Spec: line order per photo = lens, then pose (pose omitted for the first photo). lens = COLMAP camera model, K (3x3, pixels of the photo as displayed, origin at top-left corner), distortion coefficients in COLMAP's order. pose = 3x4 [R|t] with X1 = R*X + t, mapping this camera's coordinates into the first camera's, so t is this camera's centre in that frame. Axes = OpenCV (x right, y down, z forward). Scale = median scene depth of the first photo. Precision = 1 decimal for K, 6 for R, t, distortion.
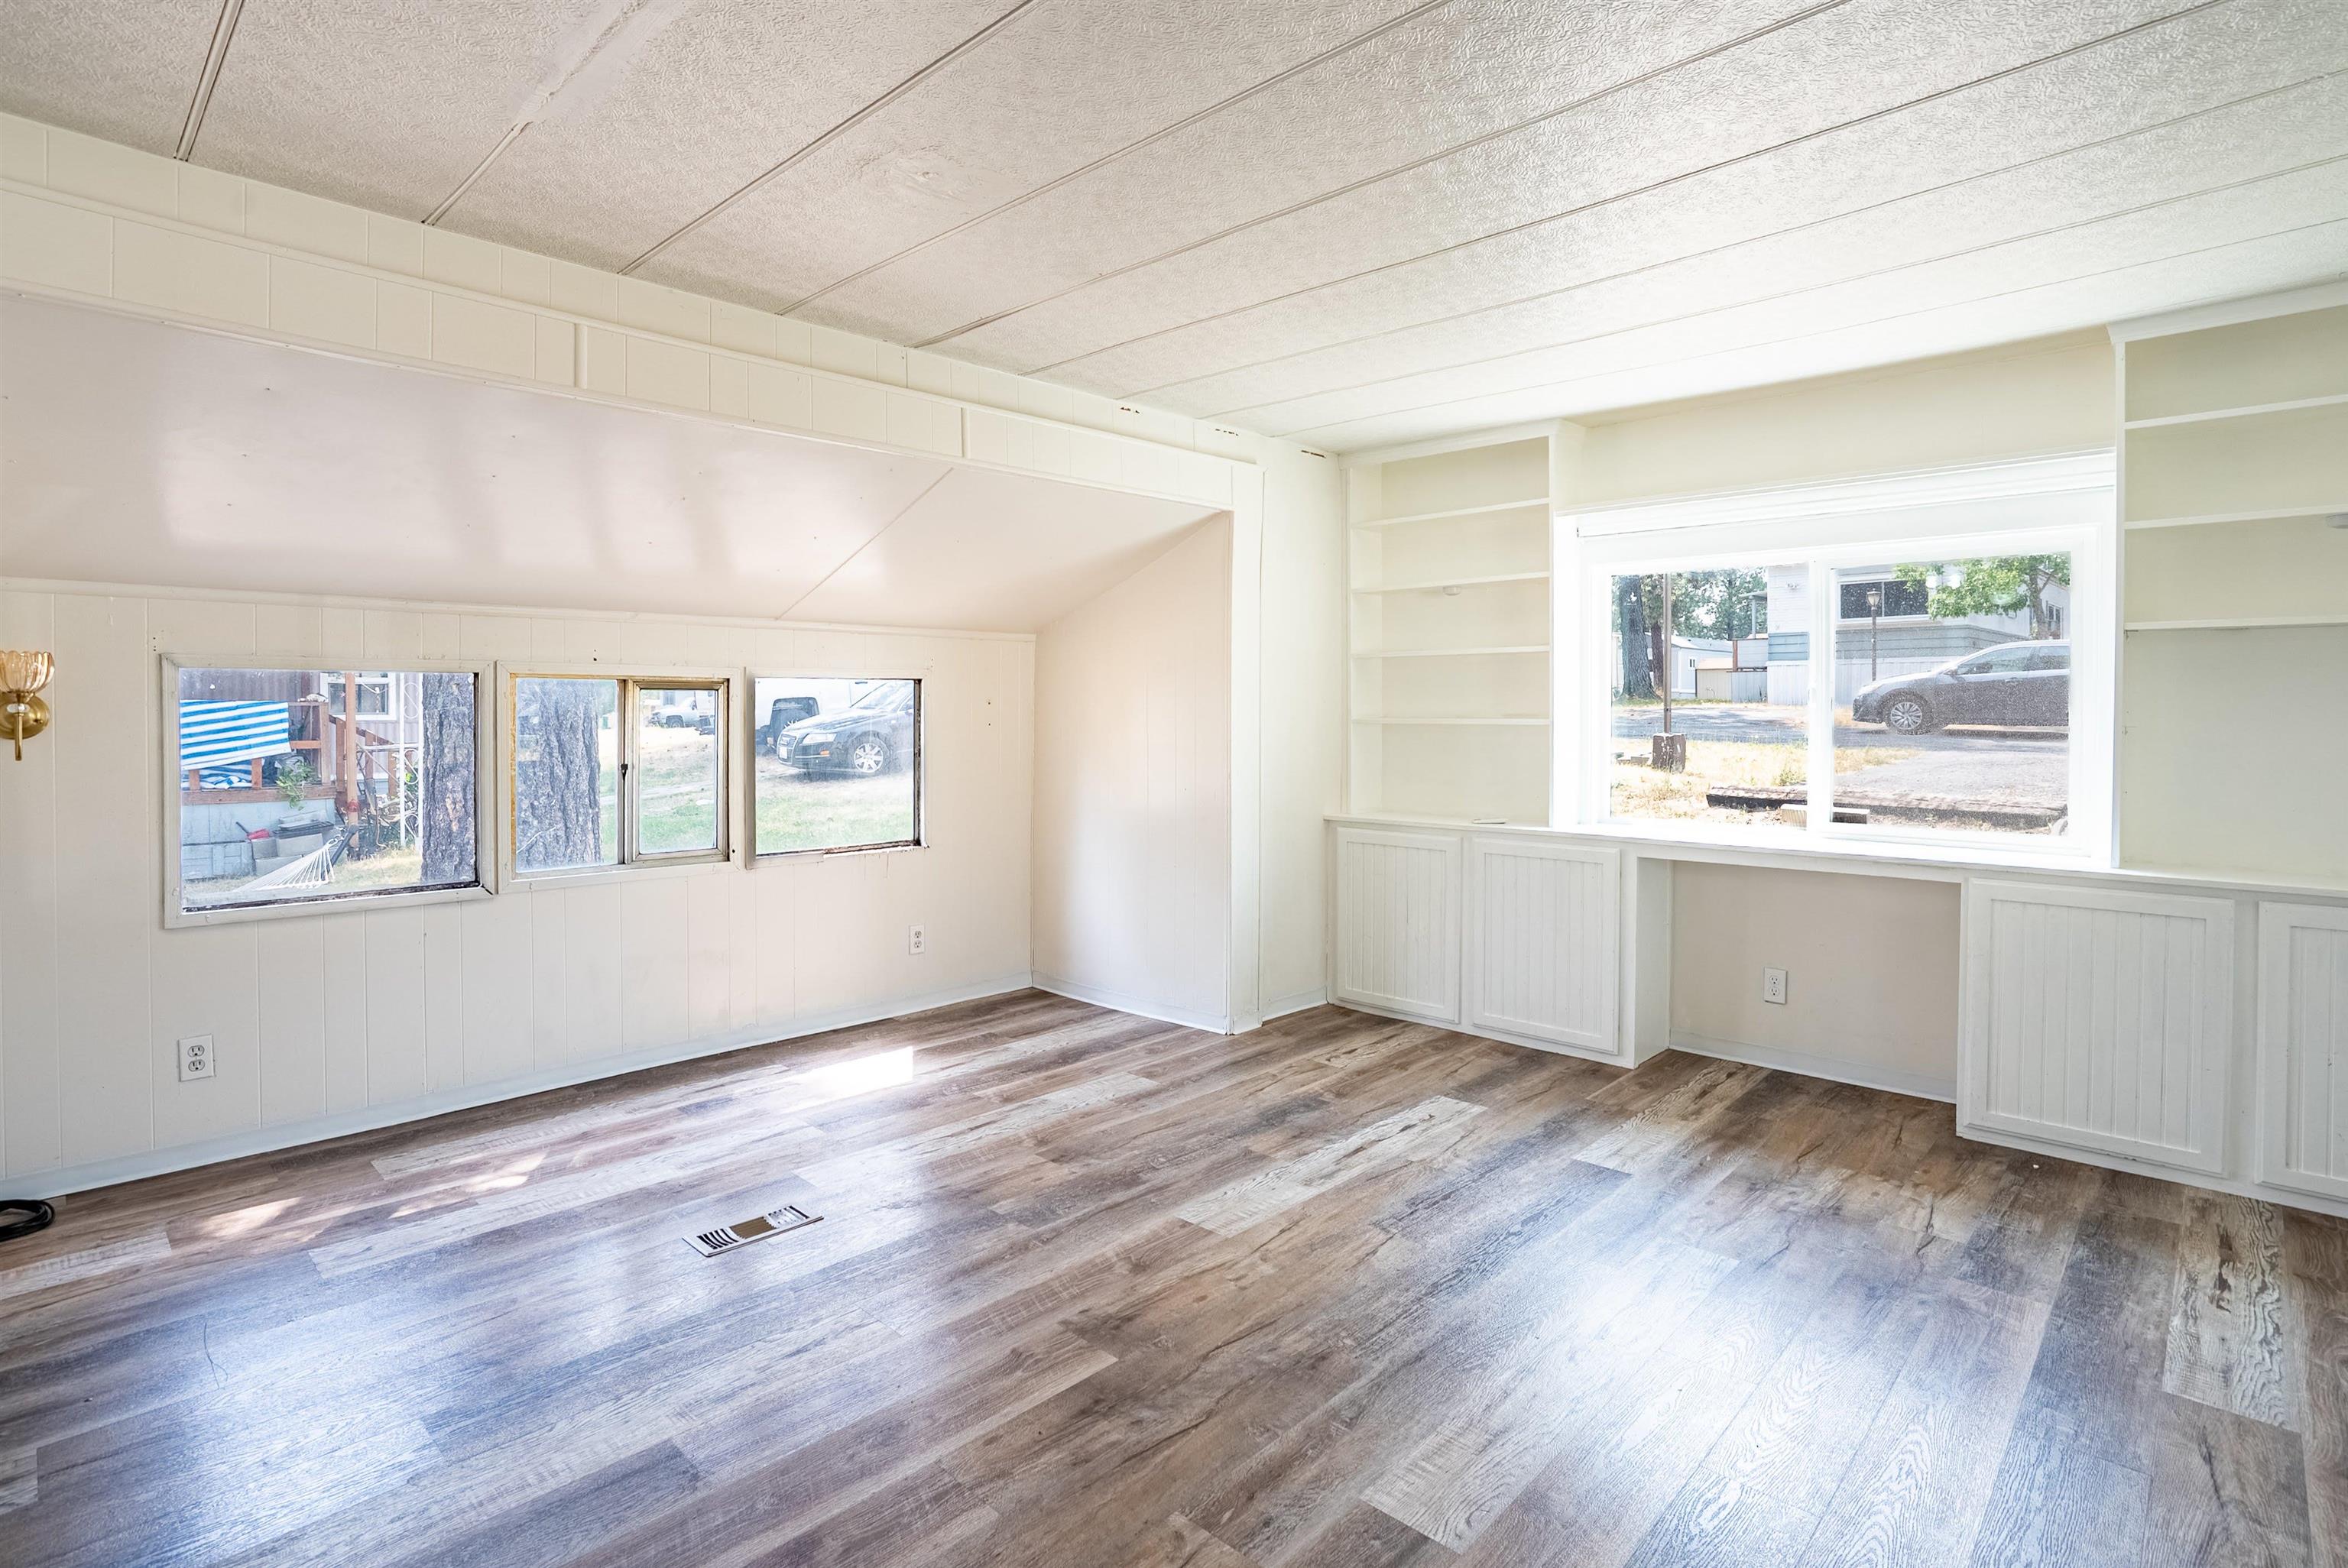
lens RADIAL K [[1136.5, 0, 1181.1], [0, 1136.5, 725.9], [0, 0, 1]] dist [-0.046134, 0.018880]
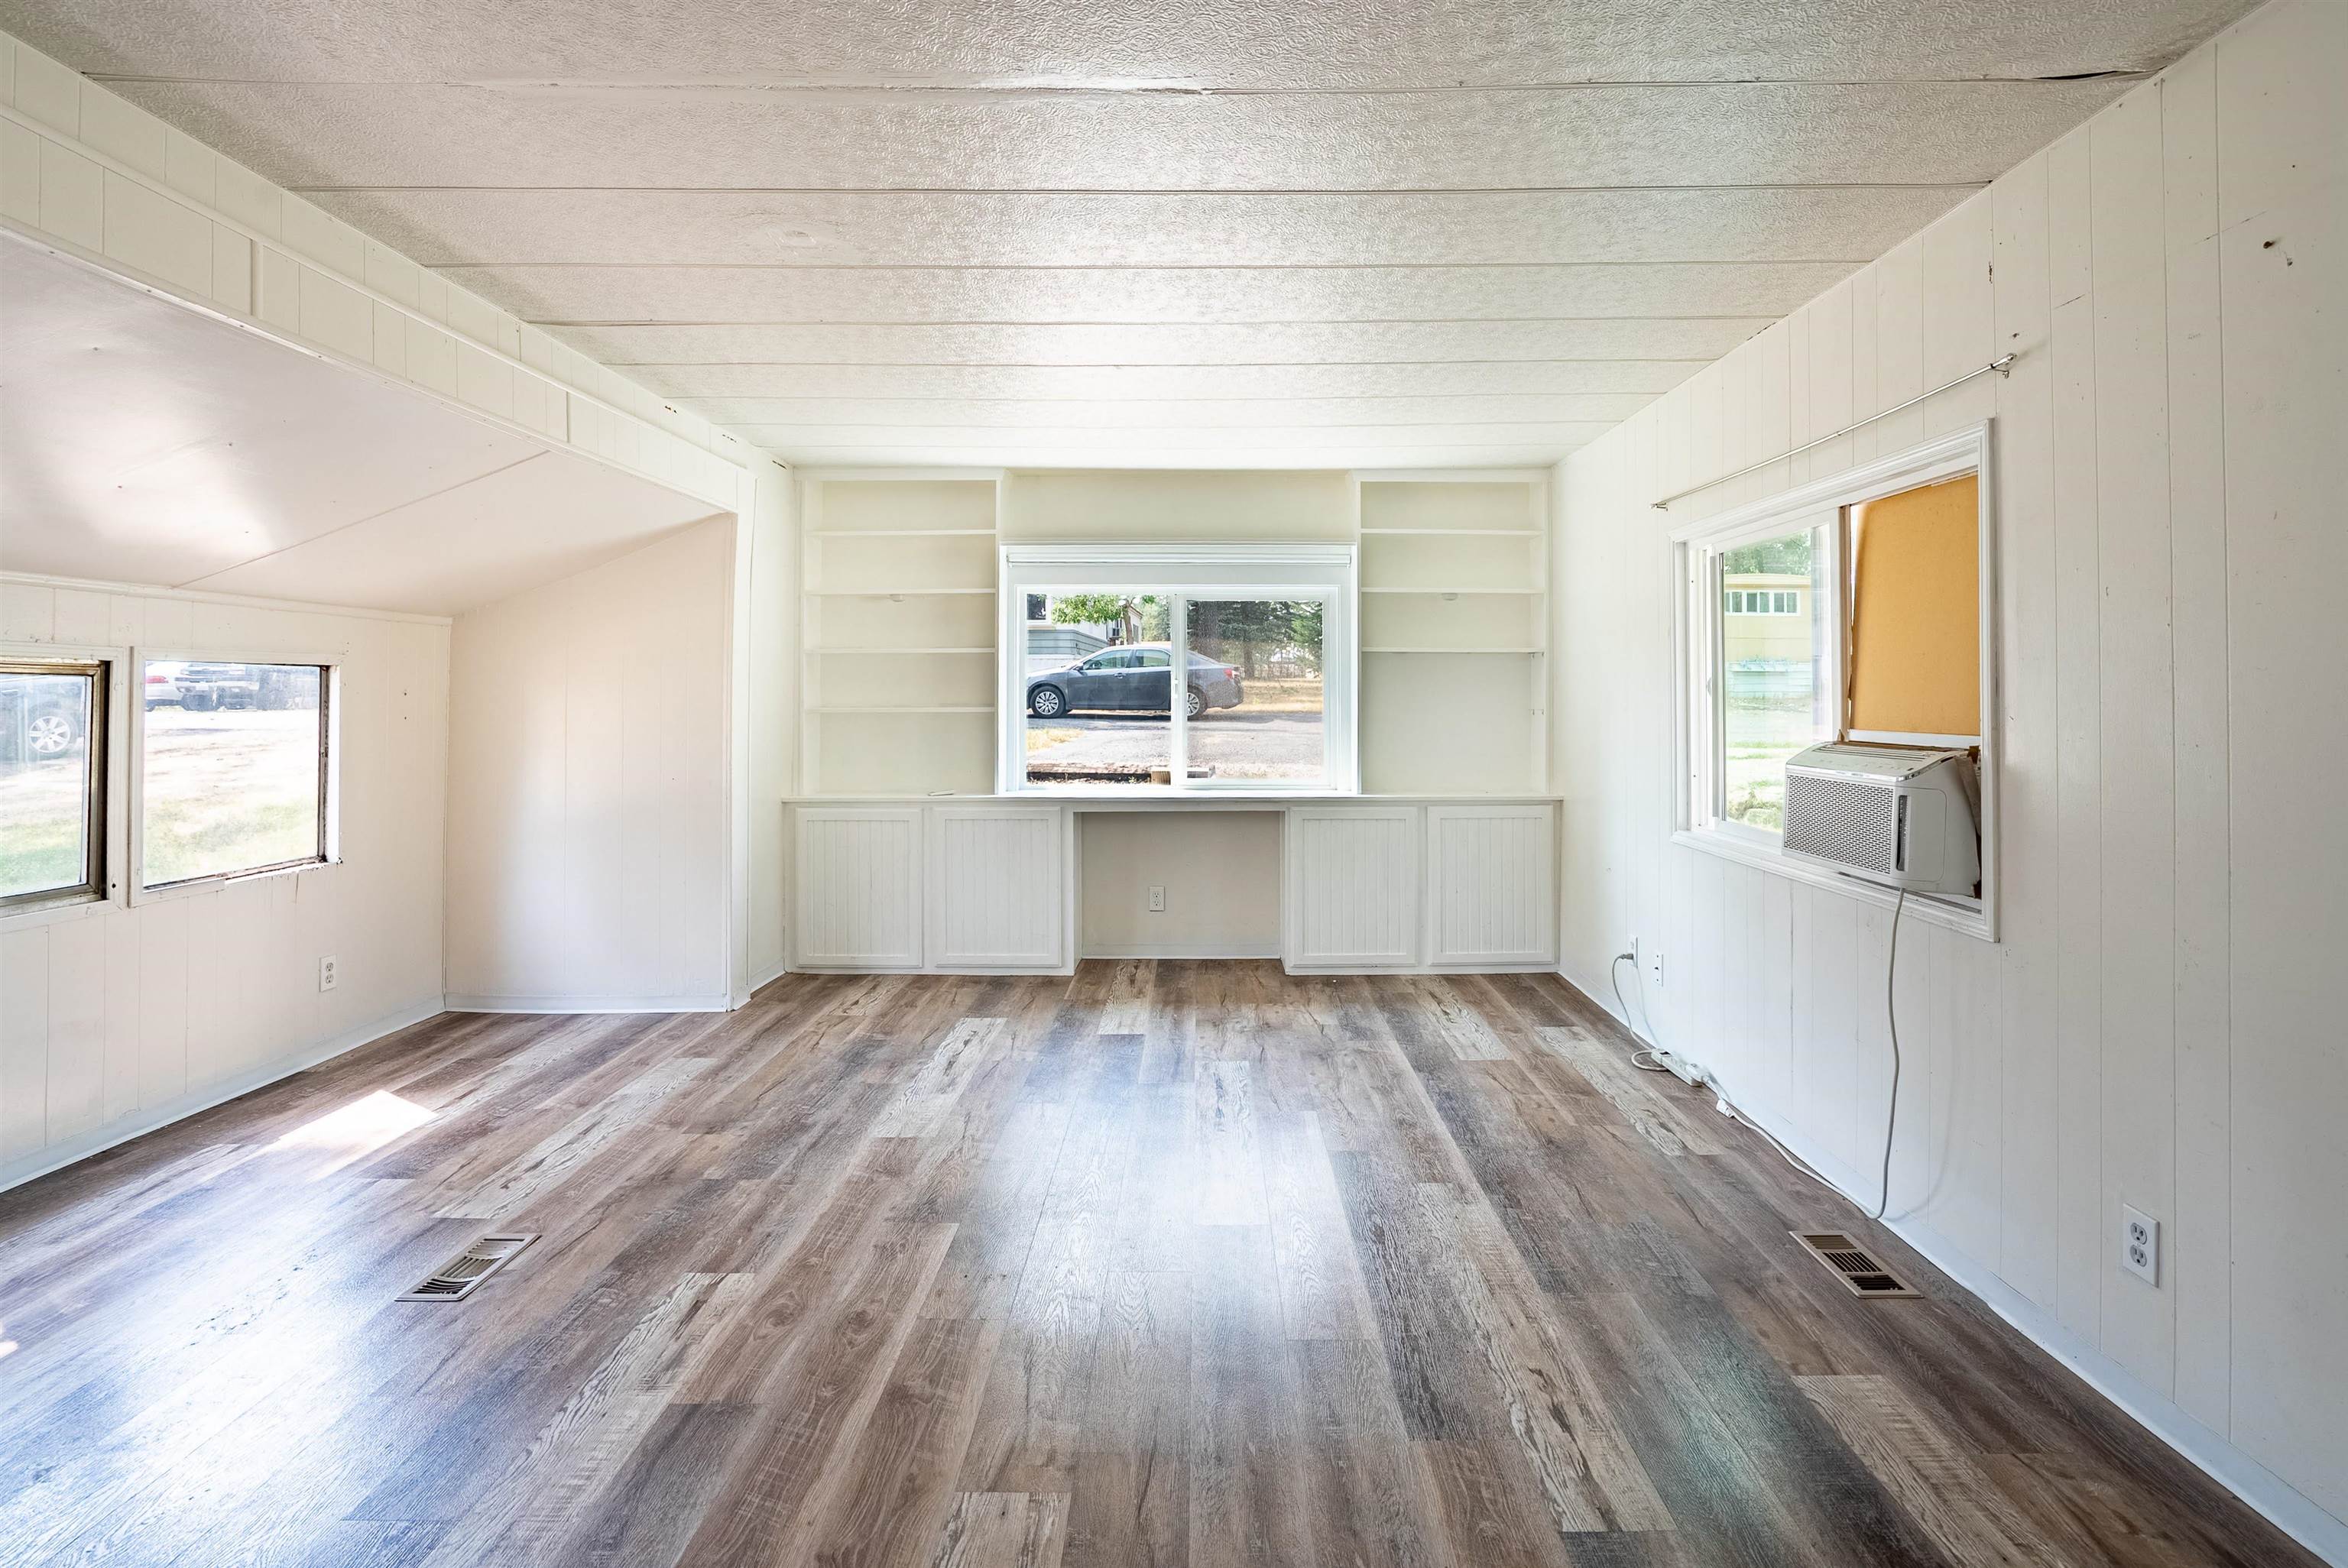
lens RADIAL K [[1146.7, 0, 1166.1], [0, 1146.7, 669.9], [0, 0, 1]] dist [-0.041899, 0.020176]
pose [[0.736197, 0.015141, 0.676598, -0.521262], [0.011116, 0.999344, -0.034459, -0.001967], [-0.676676, 0.032890, 0.735546, -0.071934]]
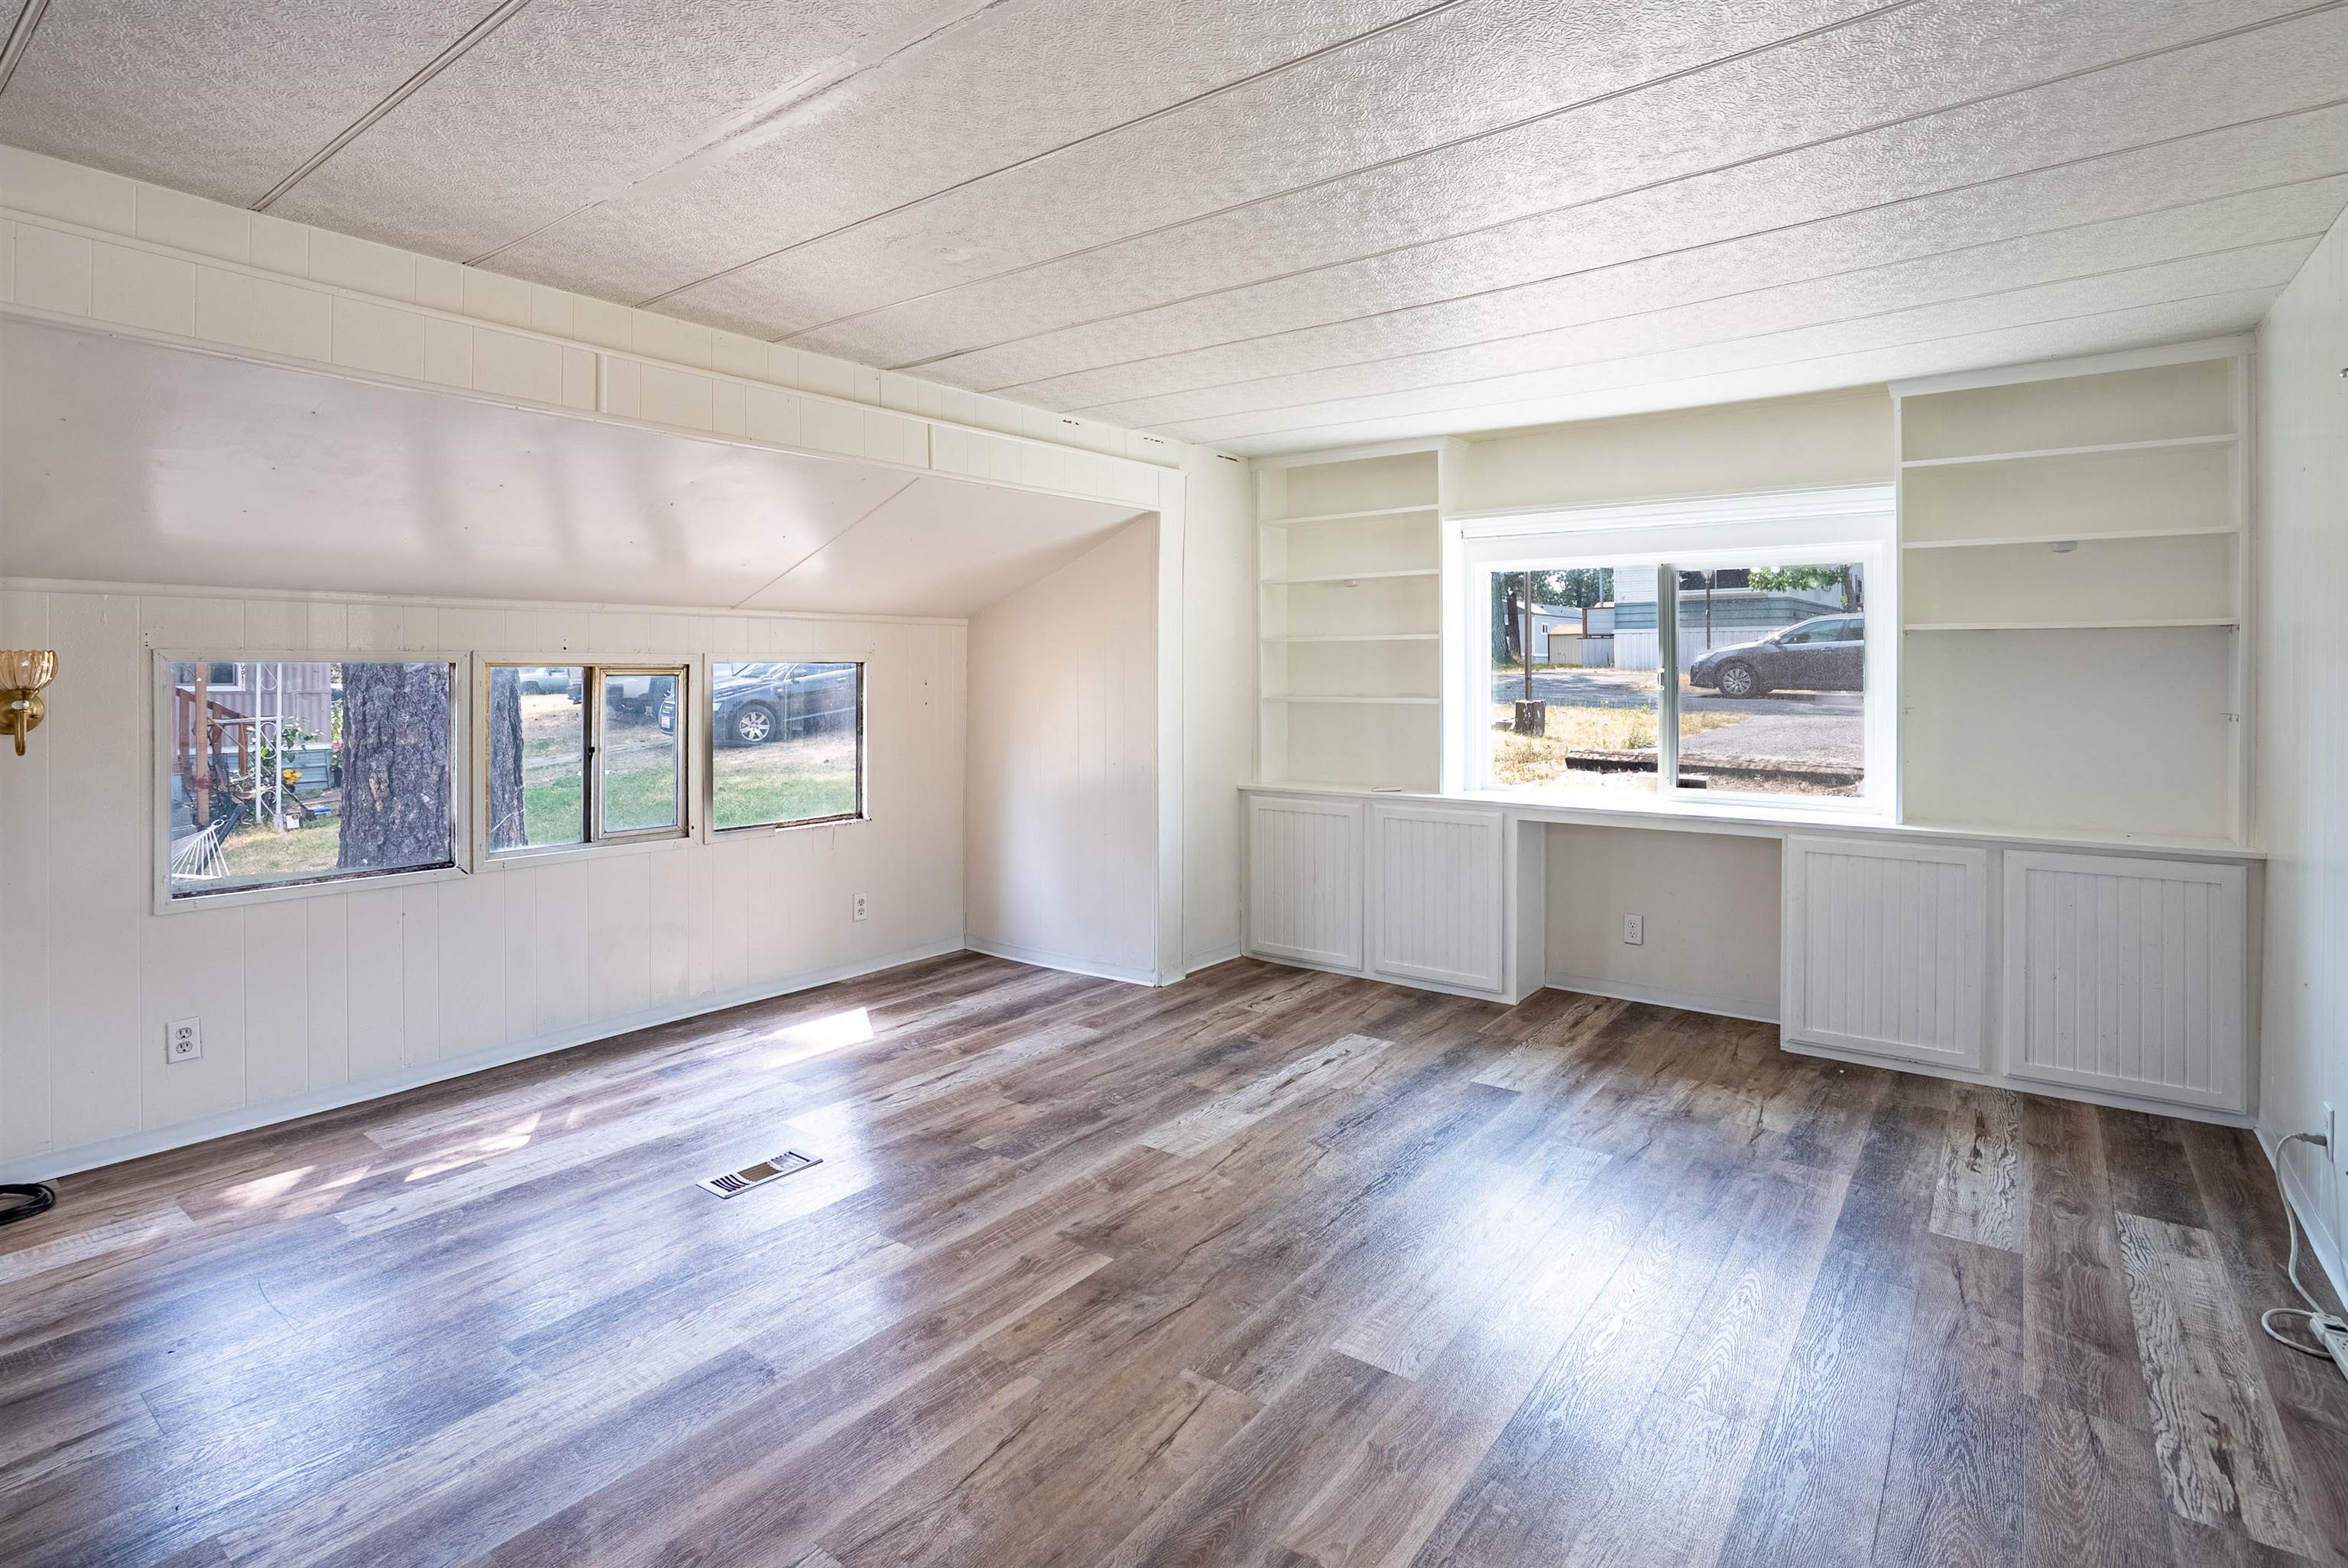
lens RADIAL K [[1130.1, 0, 1176.8], [0, 1130.1, 669.1], [0, 0, 1]] dist [-0.043294, 0.018614]
pose [[0.993819, -0.002046, 0.110992, -0.082977], [0.003838, 0.999866, -0.015941, -0.025231], [-0.110944, 0.016269, 0.993693, -0.128298]]
